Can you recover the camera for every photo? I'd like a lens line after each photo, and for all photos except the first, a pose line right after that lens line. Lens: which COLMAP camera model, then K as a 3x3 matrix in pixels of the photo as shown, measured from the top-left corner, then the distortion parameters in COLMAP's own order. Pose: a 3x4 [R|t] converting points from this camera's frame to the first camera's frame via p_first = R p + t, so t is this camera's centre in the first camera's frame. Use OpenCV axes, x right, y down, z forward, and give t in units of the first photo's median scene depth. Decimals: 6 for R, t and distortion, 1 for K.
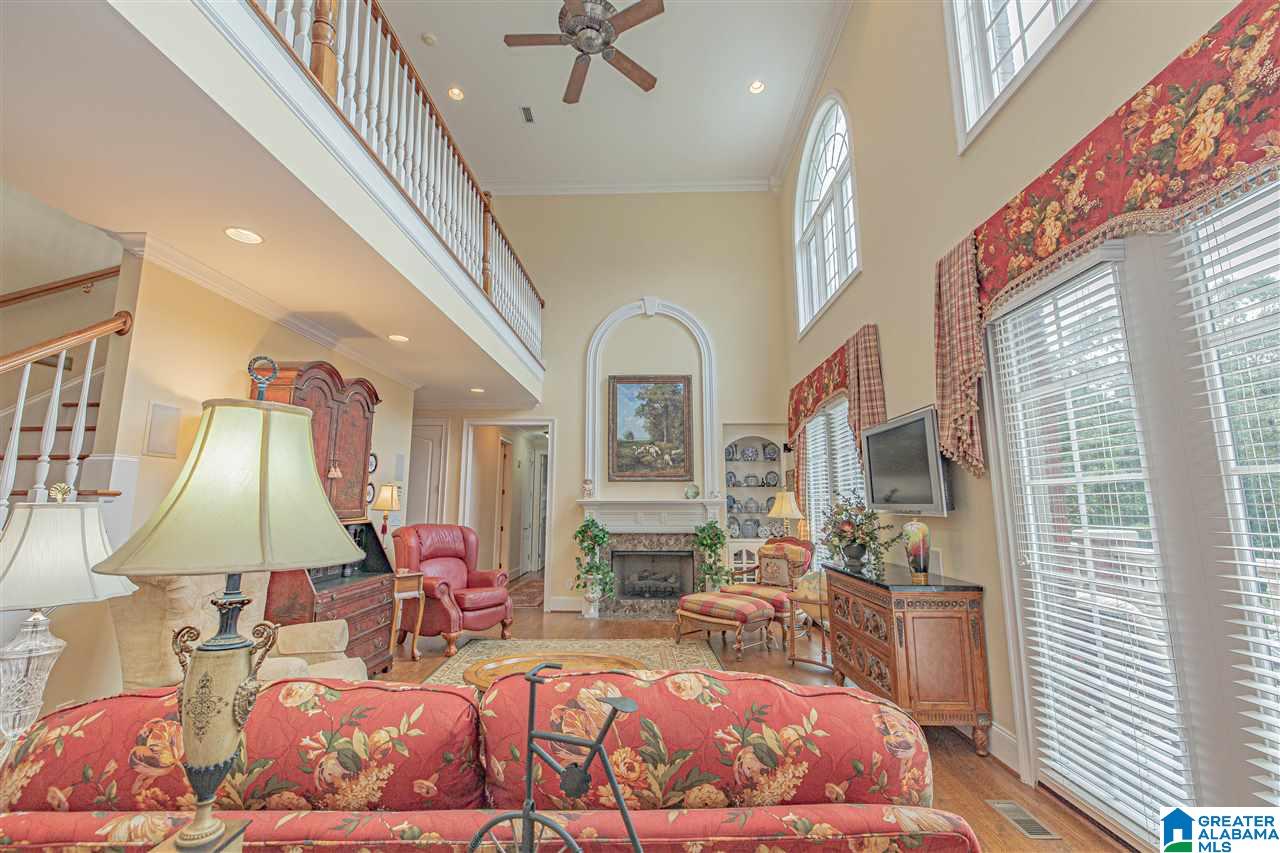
lens RADIAL K [[532.9, 0, 634.8], [0, 532.9, 423.4], [0, 0, 1]] dist [0.001723, 0.000278]
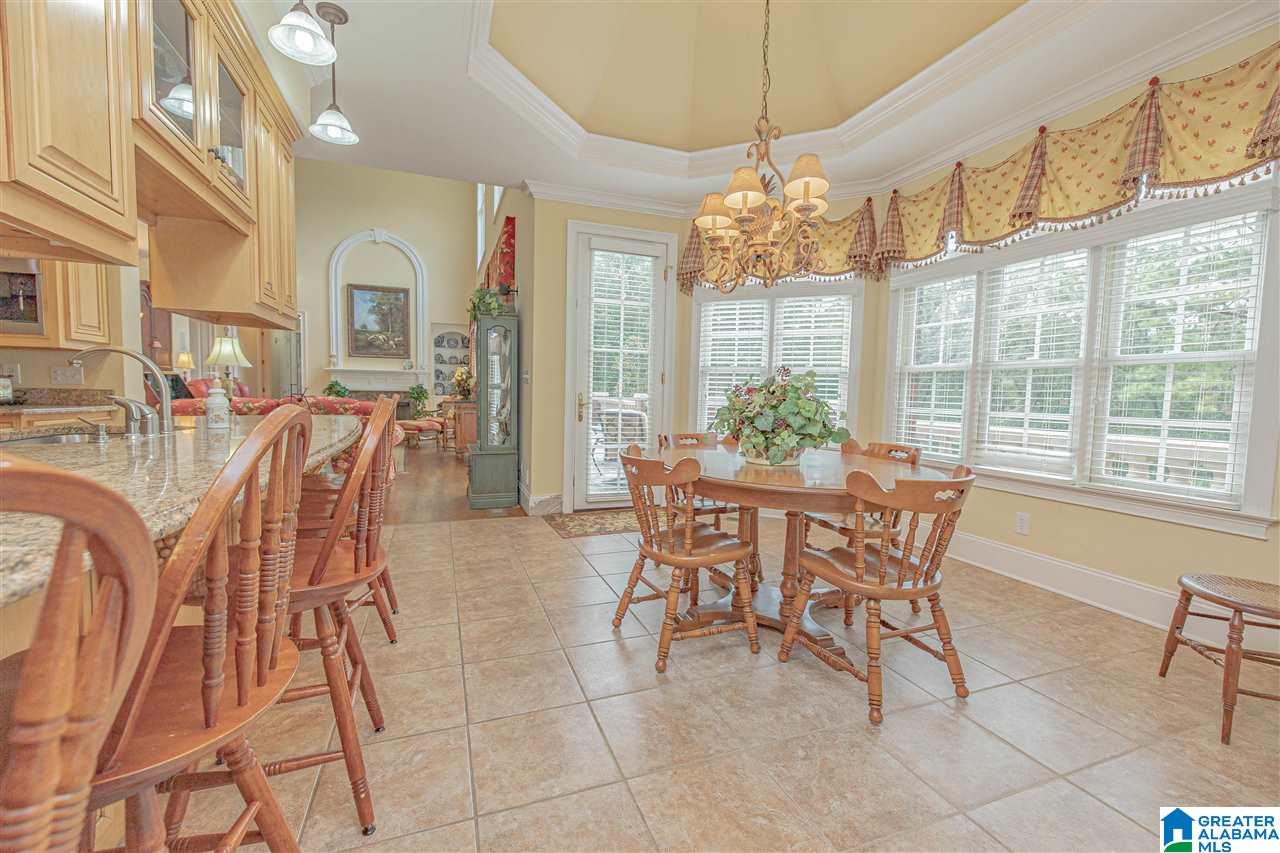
lens RADIAL K [[532.9, 0, 634.8], [0, 532.9, 423.4], [0, 0, 1]] dist [0.001723, 0.000278]
pose [[0.927207, -0.006158, 0.374498, 0.133964], [-0.075173, 0.976460, 0.202175, -0.071792], [-0.366927, -0.215611, 0.904918, -0.693095]]
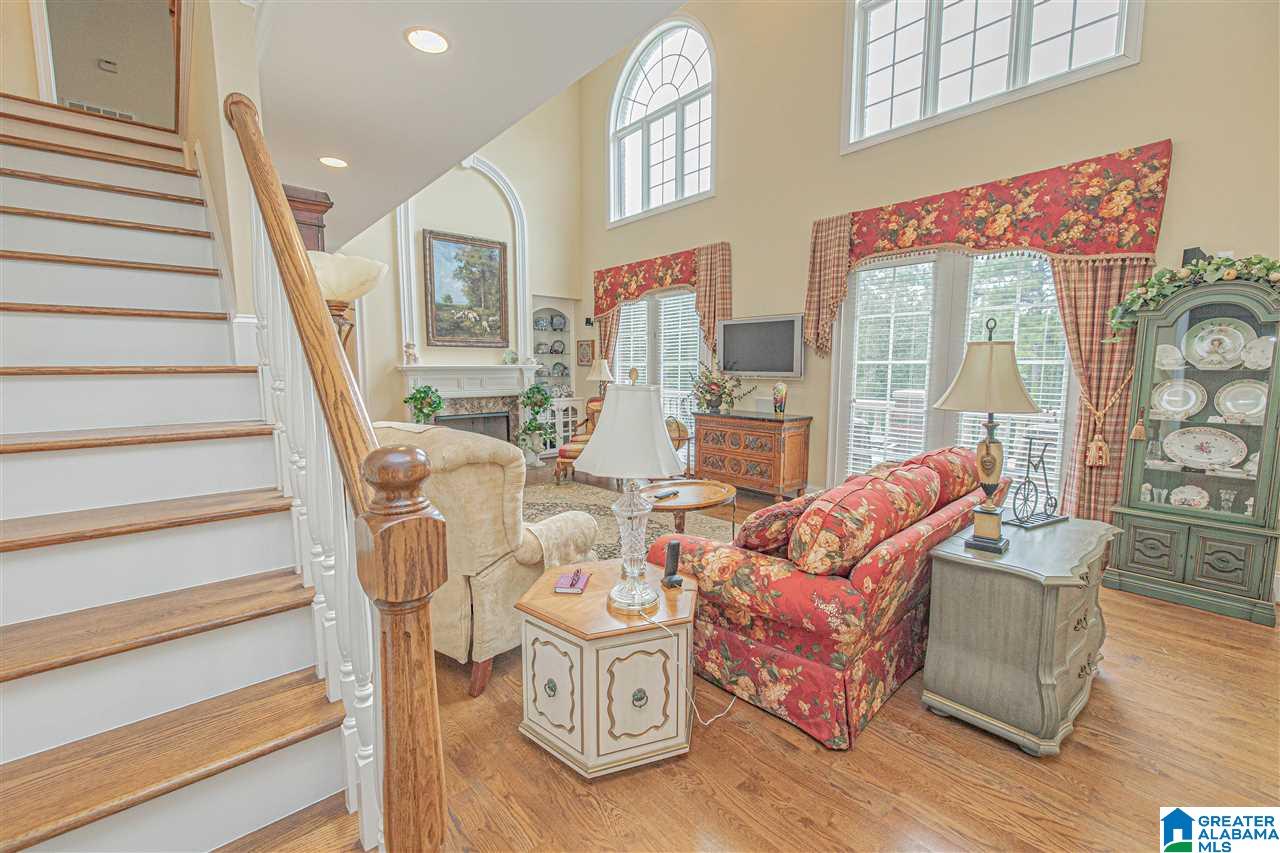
lens RADIAL K [[532.9, 0, 634.8], [0, 532.9, 423.4], [0, 0, 1]] dist [0.001723, 0.000278]
pose [[0.737852, -0.073708, 0.670926, -0.426979], [-0.103852, 0.969785, 0.220753, -0.006266], [-0.666925, -0.232560, 0.707903, 0.043139]]
